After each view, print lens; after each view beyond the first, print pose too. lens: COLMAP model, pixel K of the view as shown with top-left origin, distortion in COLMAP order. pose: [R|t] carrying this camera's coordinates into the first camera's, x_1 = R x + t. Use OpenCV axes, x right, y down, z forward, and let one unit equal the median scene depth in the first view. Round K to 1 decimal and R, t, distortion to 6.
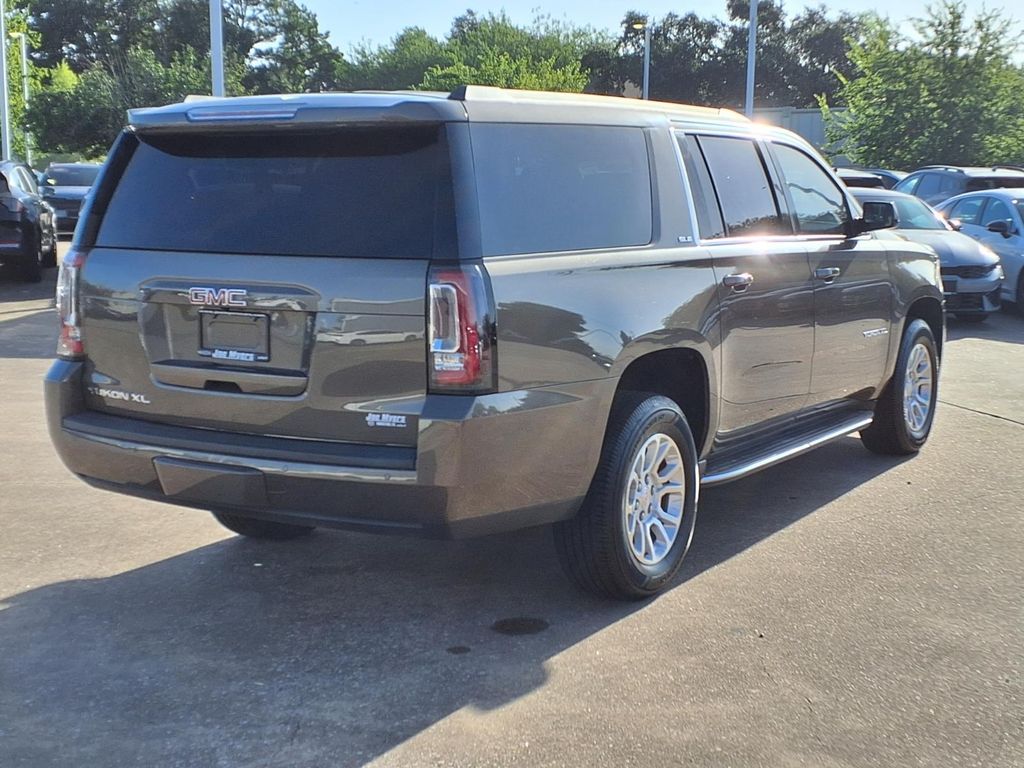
lens RADIAL K [[1452.4, 0, 539.2], [0, 1452.4, 377.3], [0, 0, 1]] dist [0.067740, 0.000000]
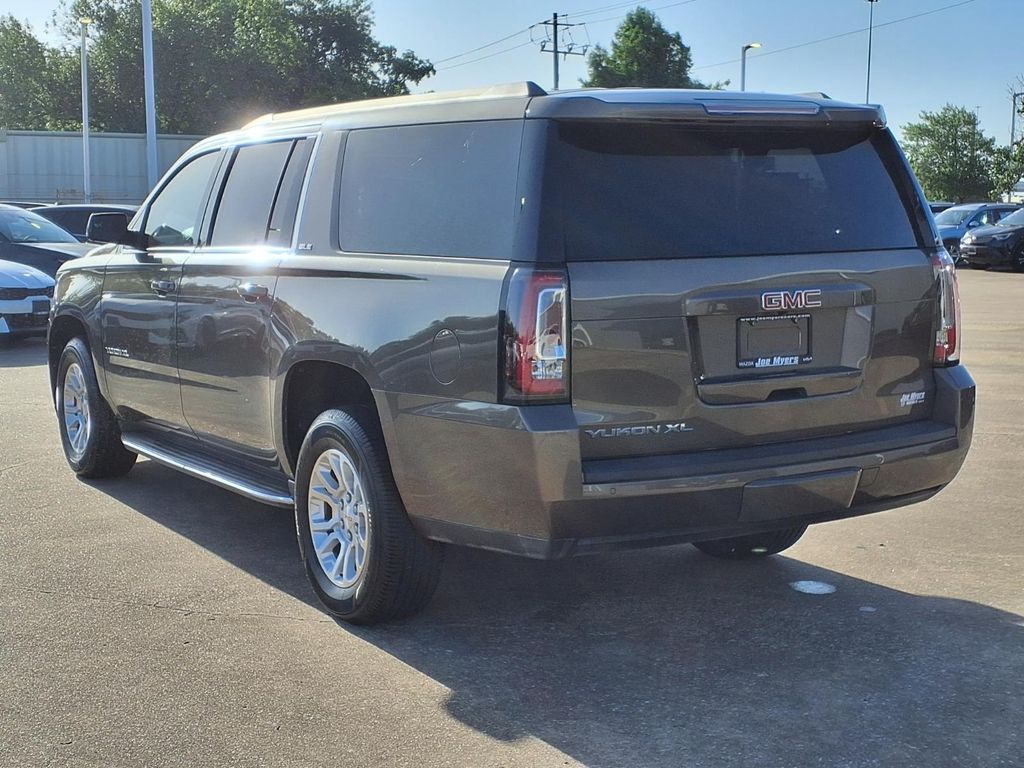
lens RADIAL K [[1452.4, 0, 517.0], [0, 1452.4, 390.6], [0, 0, 1]] dist [0.067740, 0.000000]
pose [[0.455116, -0.117988, 0.882581, -1.136747], [0.126978, 0.989652, 0.066824, -0.081953], [-0.881332, 0.081656, 0.465388, 0.715877]]
